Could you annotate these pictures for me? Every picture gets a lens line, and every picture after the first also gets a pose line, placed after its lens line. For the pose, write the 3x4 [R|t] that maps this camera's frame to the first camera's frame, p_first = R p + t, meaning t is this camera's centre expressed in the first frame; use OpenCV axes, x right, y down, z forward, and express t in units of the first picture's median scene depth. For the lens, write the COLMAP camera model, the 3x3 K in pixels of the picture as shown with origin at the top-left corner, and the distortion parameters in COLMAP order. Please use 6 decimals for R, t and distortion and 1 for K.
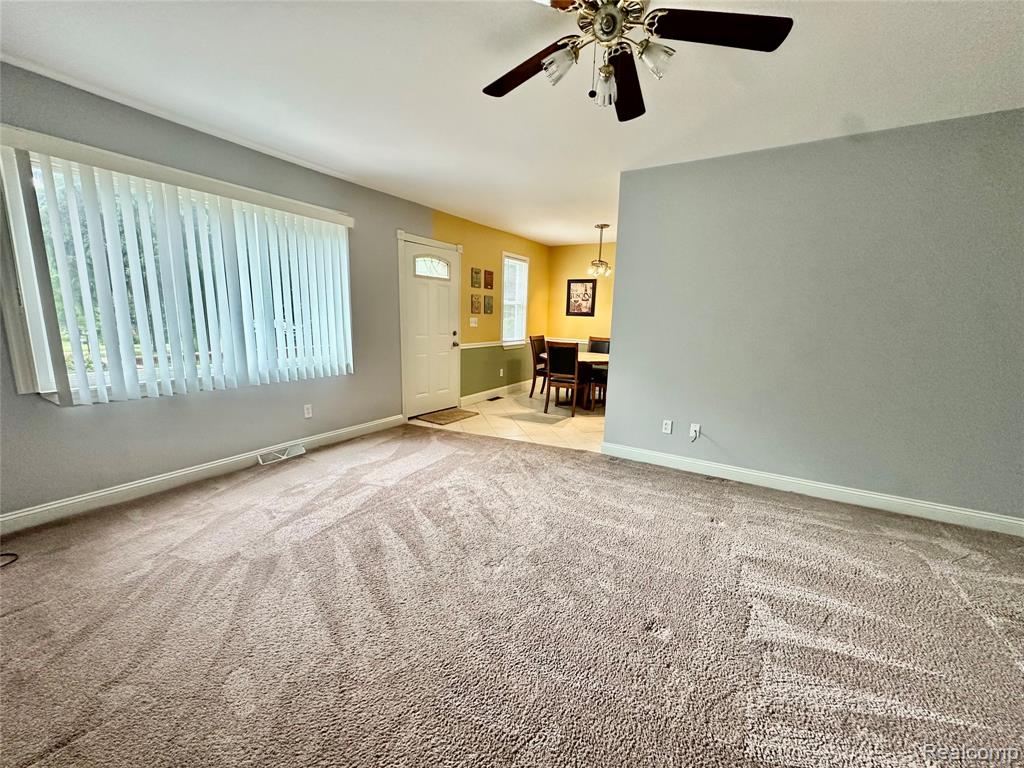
lens RADIAL K [[408.4, 0, 512.0], [0, 408.4, 384.0], [0, 0, 1]] dist [-0.001351, -0.000322]
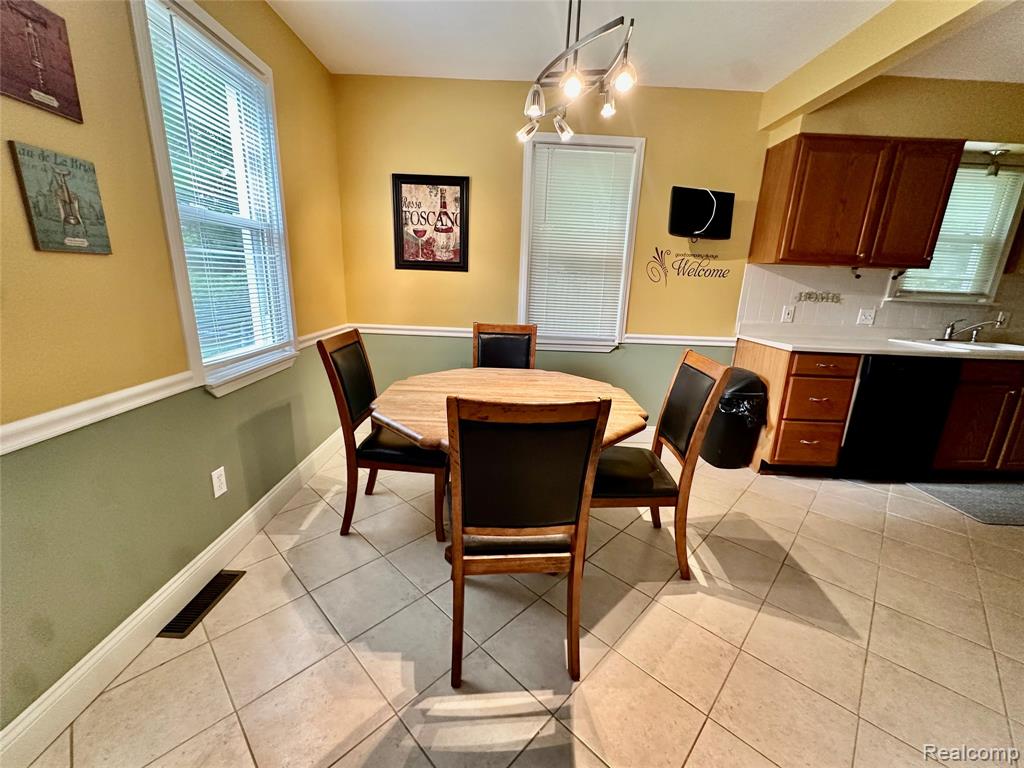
lens RADIAL K [[408.4, 0, 512.0], [0, 408.4, 384.0], [0, 0, 1]] dist [-0.001351, -0.000322]
pose [[0.848934, -0.134292, 0.511153, 0.008207], [0.079703, 0.988648, 0.127370, -0.100913], [-0.522455, -0.067388, 0.850000, 0.613384]]
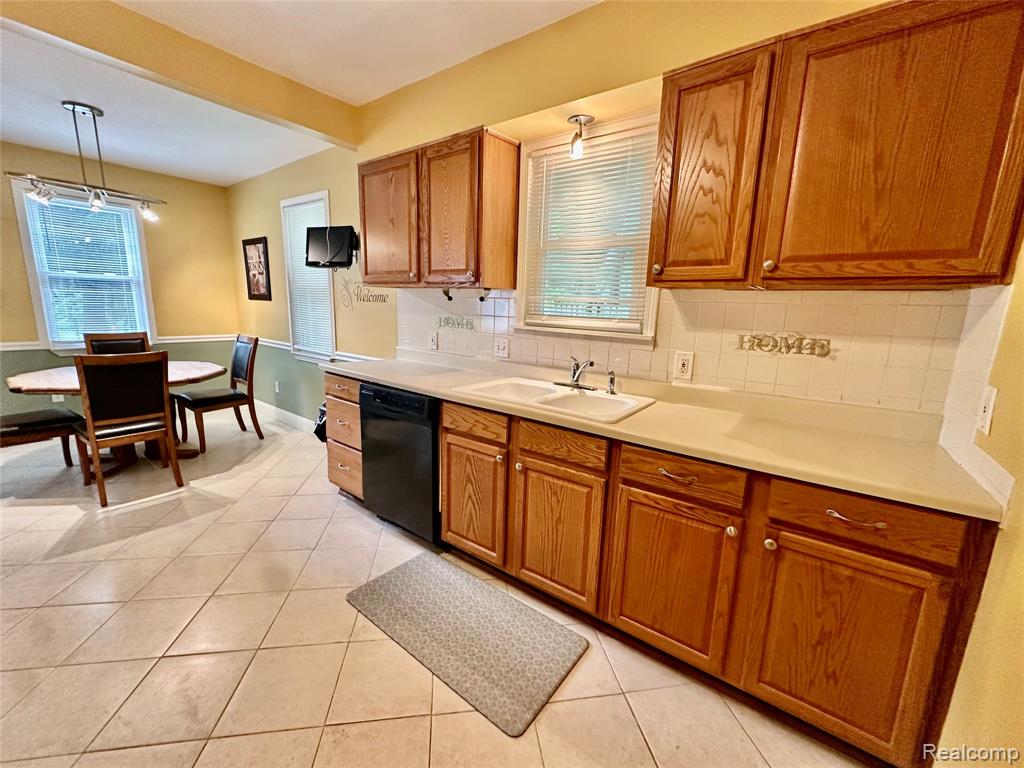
lens RADIAL K [[408.4, 0, 512.0], [0, 408.4, 384.0], [0, 0, 1]] dist [-0.001351, -0.000322]
pose [[0.996610, 0.018597, -0.080138, 0.604630], [-0.017265, 0.999701, 0.017288, -0.060491], [0.080436, -0.015845, 0.996634, 0.435545]]
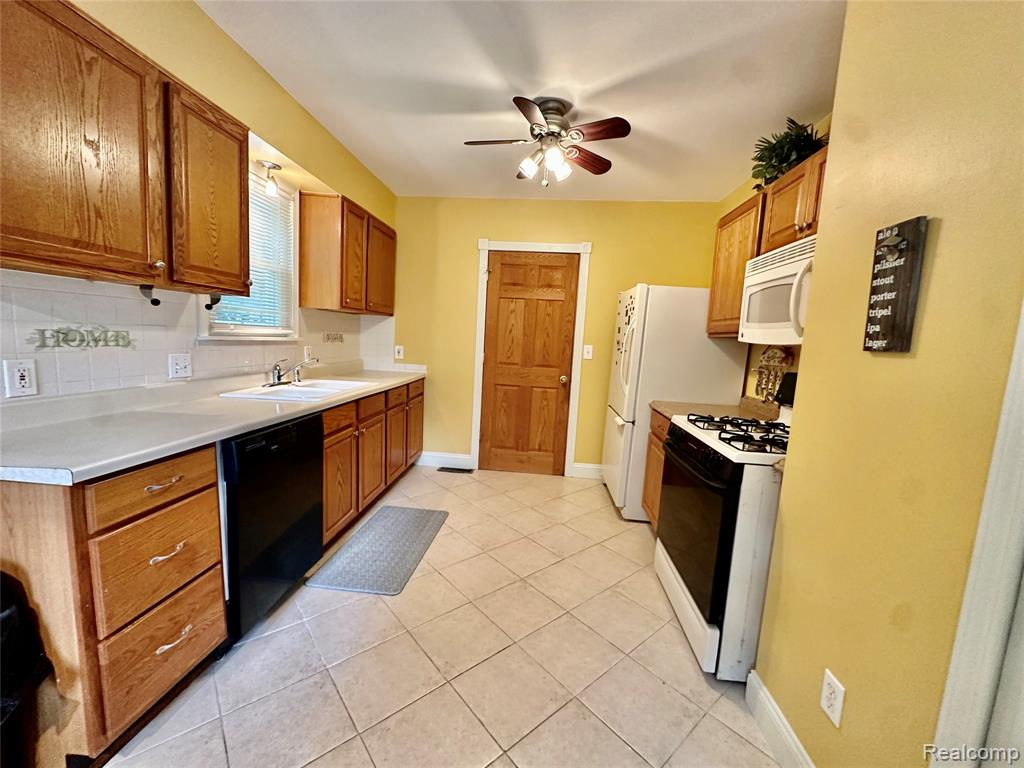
lens RADIAL K [[408.4, 0, 512.0], [0, 408.4, 384.0], [0, 0, 1]] dist [-0.001351, -0.000322]
pose [[-0.445910, -0.158402, 0.880950, 0.216860], [0.080909, 0.973054, 0.215916, -0.115846], [-0.891413, 0.167556, -0.421079, 0.709155]]
